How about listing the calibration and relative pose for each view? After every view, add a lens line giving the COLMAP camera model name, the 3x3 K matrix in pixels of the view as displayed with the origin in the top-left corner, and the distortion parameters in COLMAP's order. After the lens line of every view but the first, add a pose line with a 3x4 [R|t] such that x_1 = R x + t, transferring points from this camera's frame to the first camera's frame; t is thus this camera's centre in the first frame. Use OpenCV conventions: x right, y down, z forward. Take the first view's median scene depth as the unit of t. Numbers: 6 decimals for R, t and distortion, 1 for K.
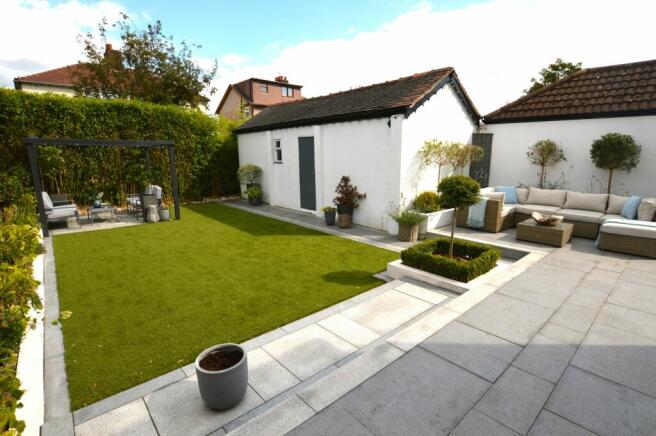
lens RADIAL K [[319.1, 0, 328.0], [0, 319.1, 218.0], [0, 0, 1]] dist [-0.026722, 0.000841]
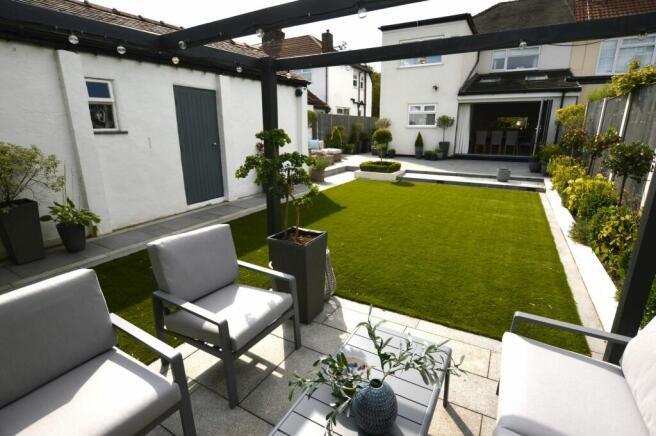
lens RADIAL K [[326.5, 0, 328.0], [0, 326.5, 218.0], [0, 0, 1]] dist [-0.025405, 0.000251]
pose [[-0.298570, -0.256818, 0.919185, -0.874139], [0.186499, 0.928847, 0.320096, -0.183540], [-0.935988, 0.266998, -0.229429, 1.039135]]
